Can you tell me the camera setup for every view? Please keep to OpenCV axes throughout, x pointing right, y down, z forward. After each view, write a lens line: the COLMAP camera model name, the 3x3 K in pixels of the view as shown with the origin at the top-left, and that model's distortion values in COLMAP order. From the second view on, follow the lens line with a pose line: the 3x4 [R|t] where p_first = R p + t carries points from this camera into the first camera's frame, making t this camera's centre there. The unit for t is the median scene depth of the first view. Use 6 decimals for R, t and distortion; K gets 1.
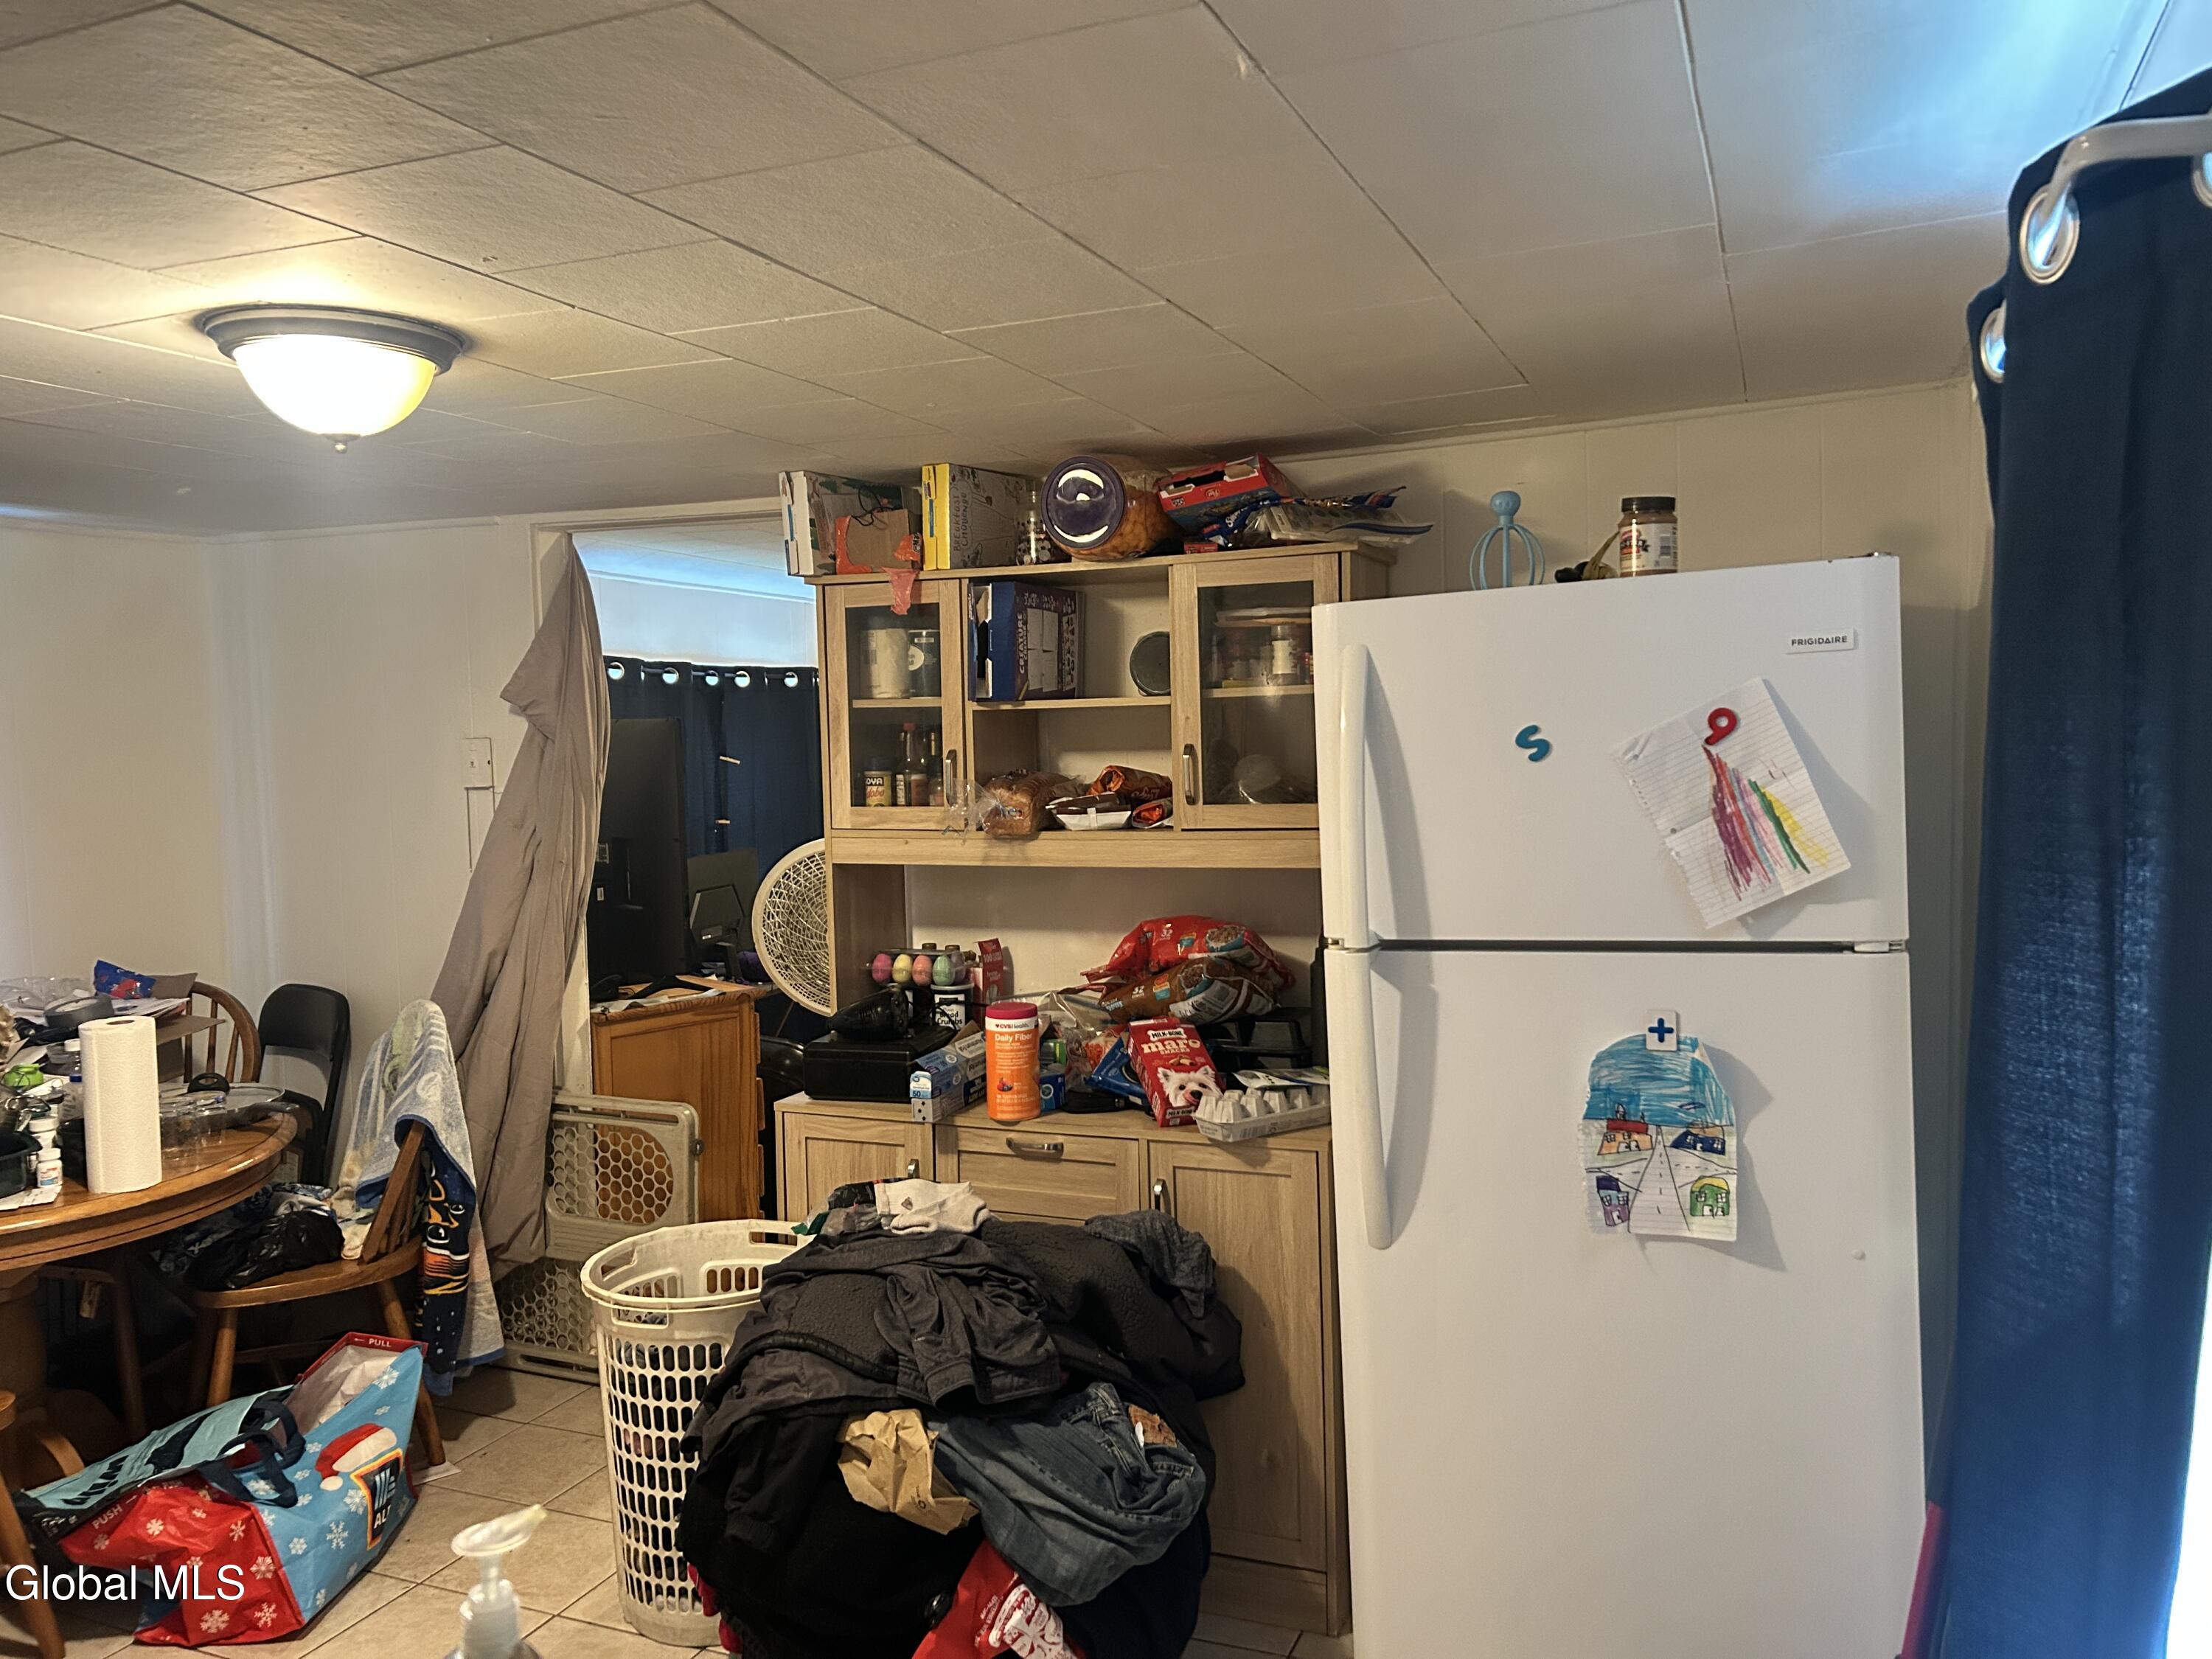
lens RADIAL K [[1659.7, 0, 1112.8], [0, 1659.7, 849.1], [0, 0, 1]] dist [0.062483, -0.056966]
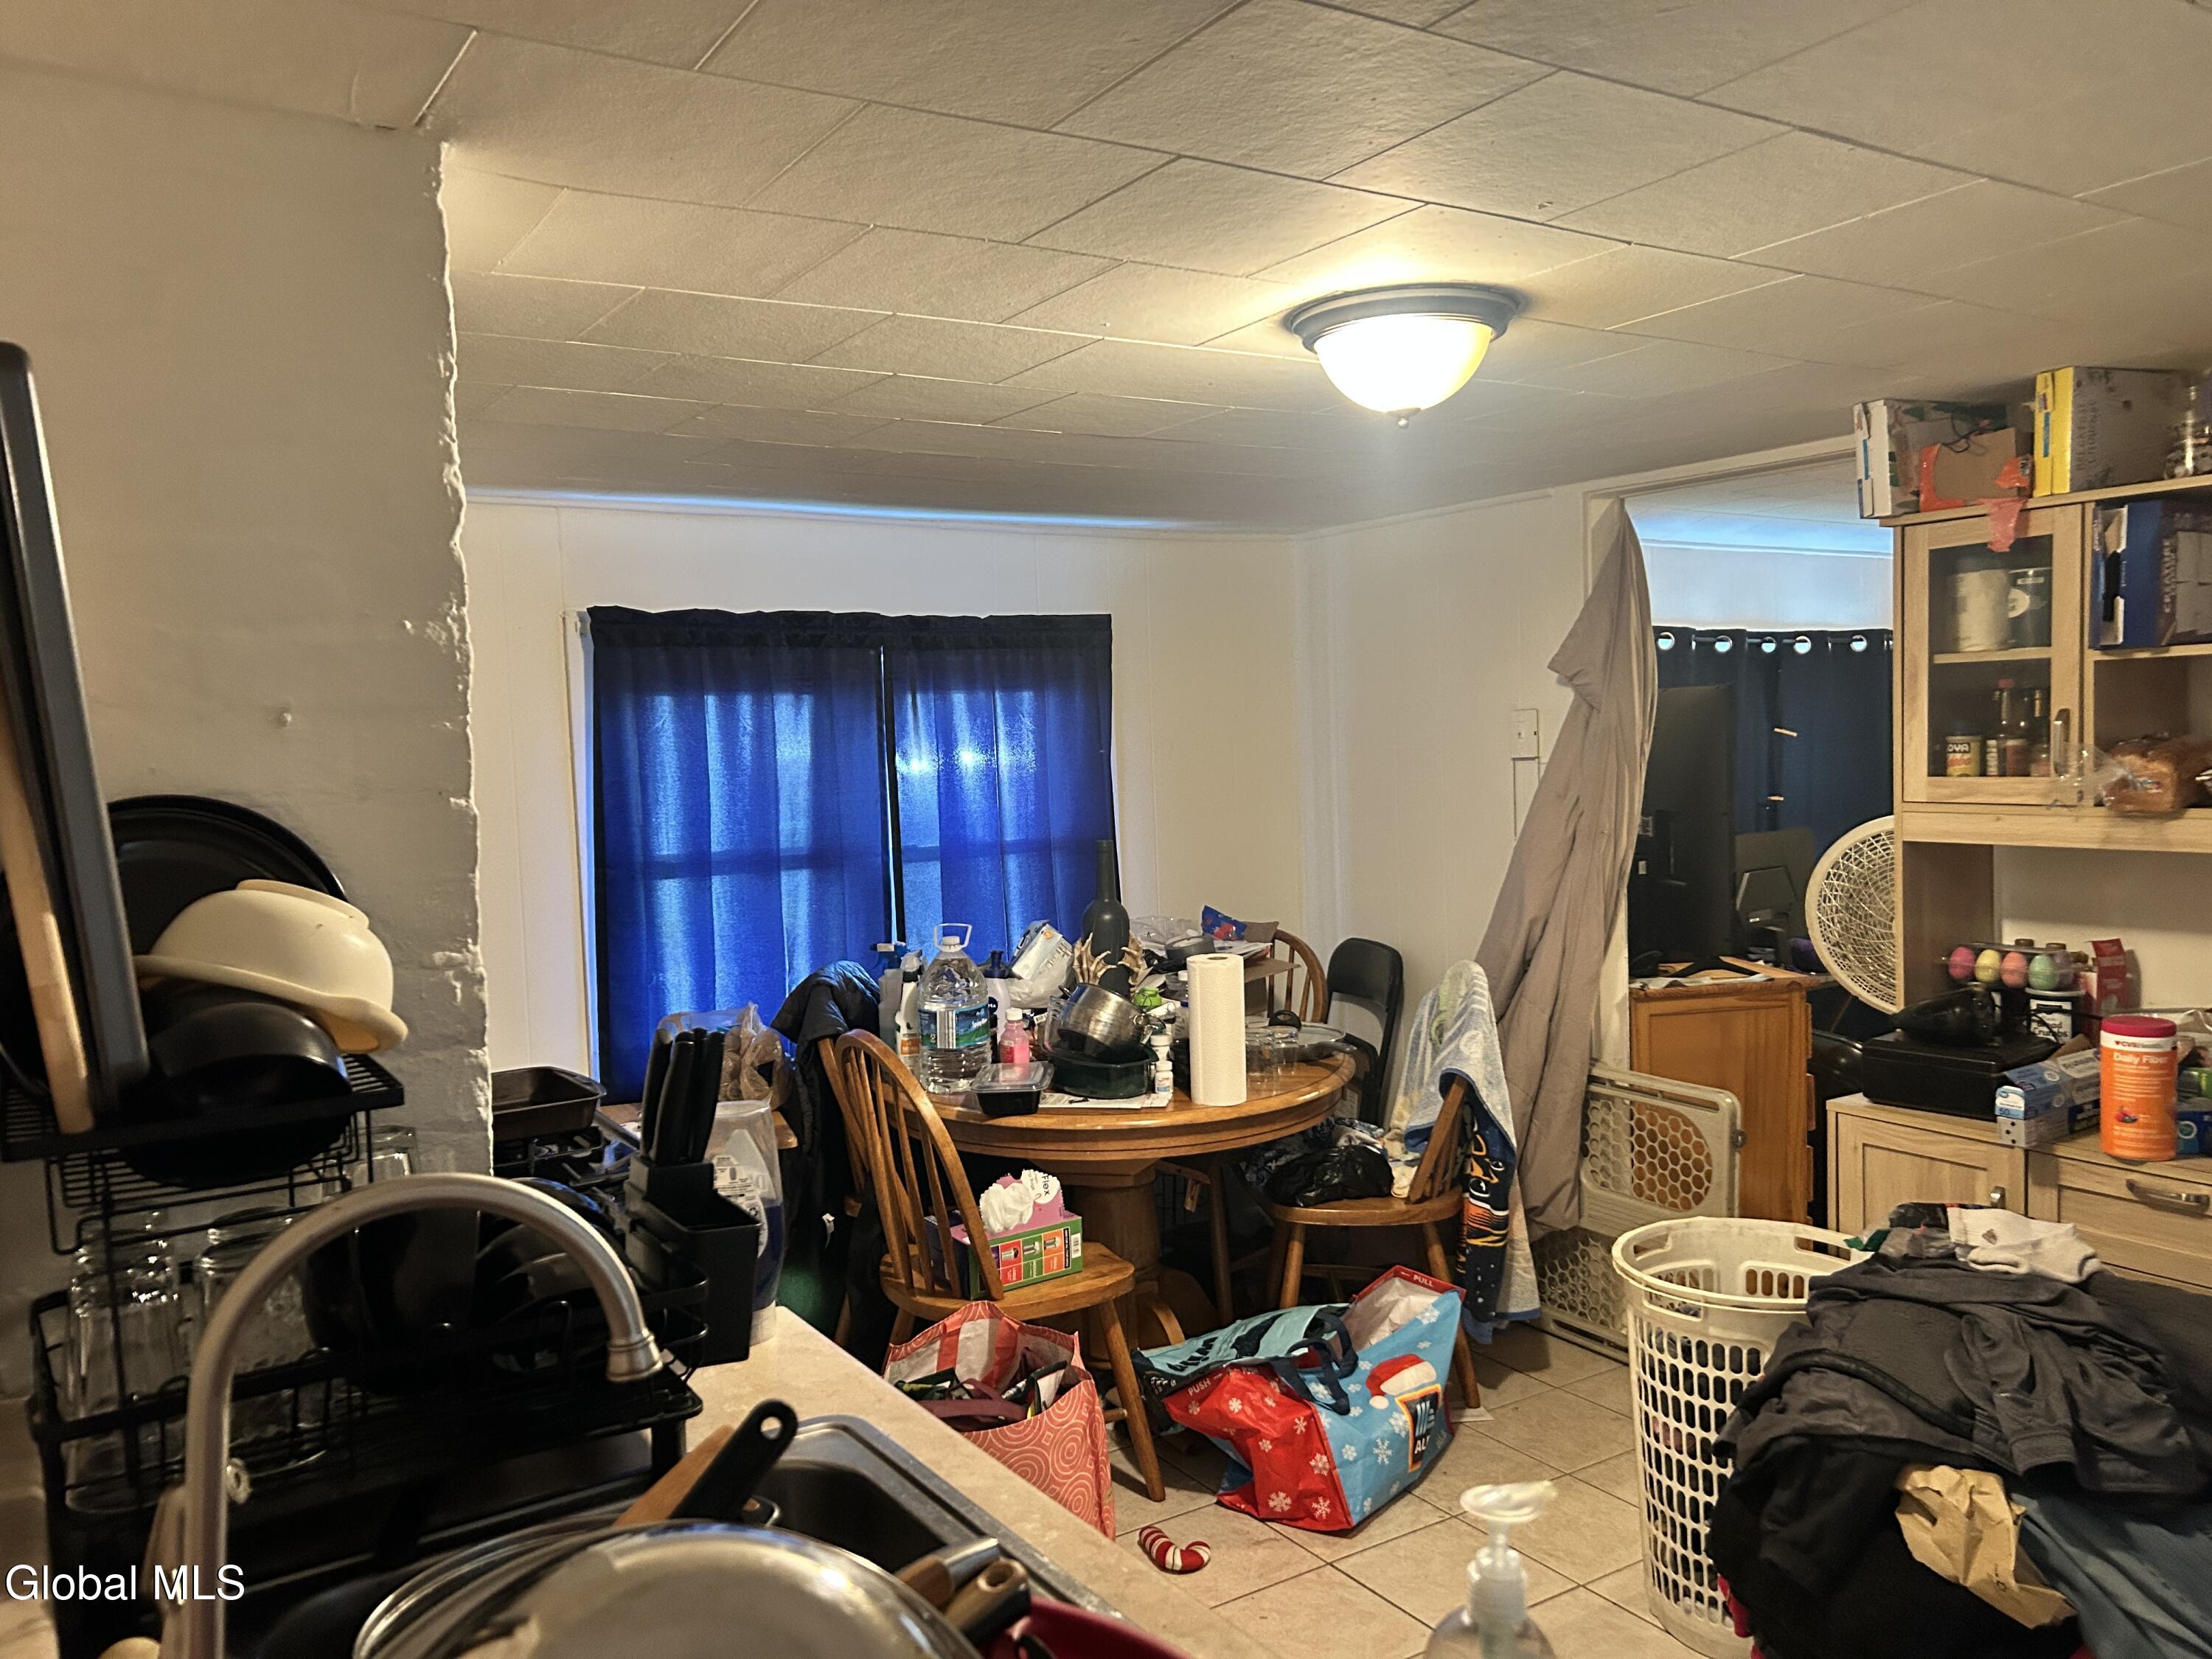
lens RADIAL K [[1655.9, 0, 1093.6], [0, 1655.9, 840.0], [0, 0, 1]] dist [0.017905, -0.007382]
pose [[0.813687, 0.026693, -0.580690, -0.005748], [-0.023091, 0.999641, 0.013595, 0.007164], [0.580845, 0.002347, 0.814011, 0.028739]]
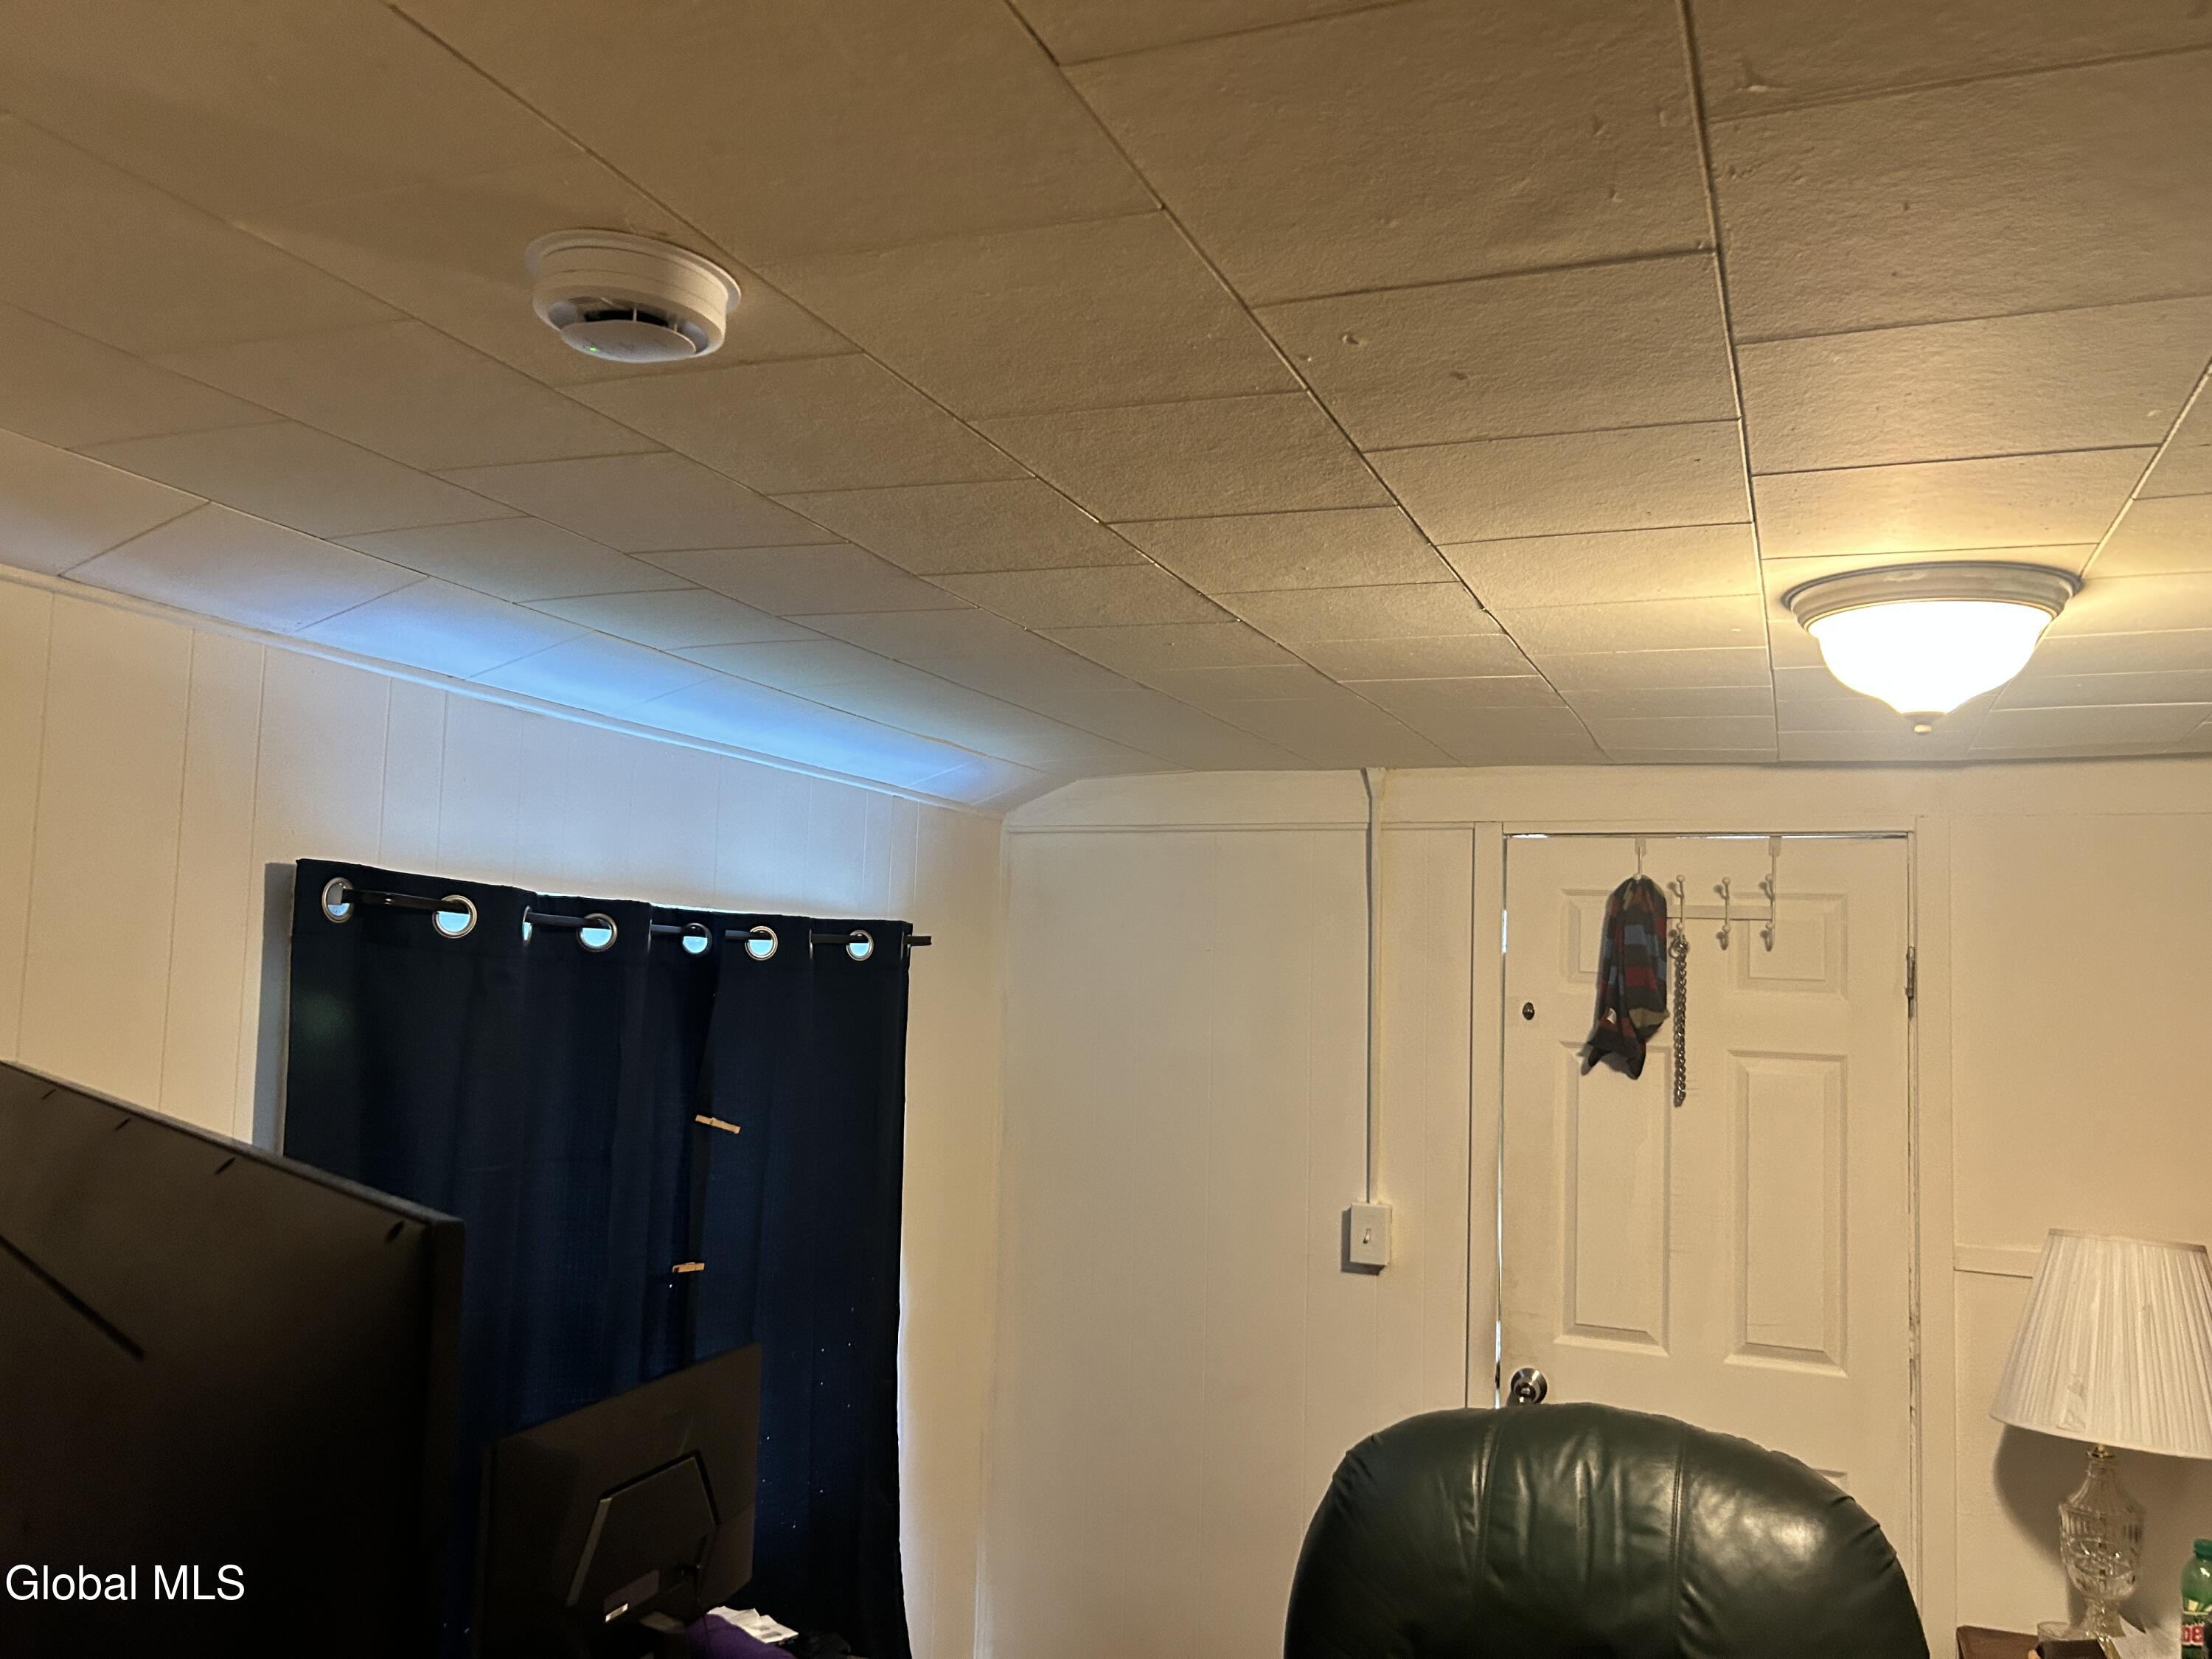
lens RADIAL K [[1659.7, 0, 1112.8], [0, 1659.7, 849.1], [0, 0, 1]] dist [0.062483, -0.056966]
pose [[0.998293, 0.056527, 0.014679, -0.272245], [-0.053810, 0.987964, -0.145025, -0.134366], [-0.022700, 0.143987, 0.989319, 1.099765]]
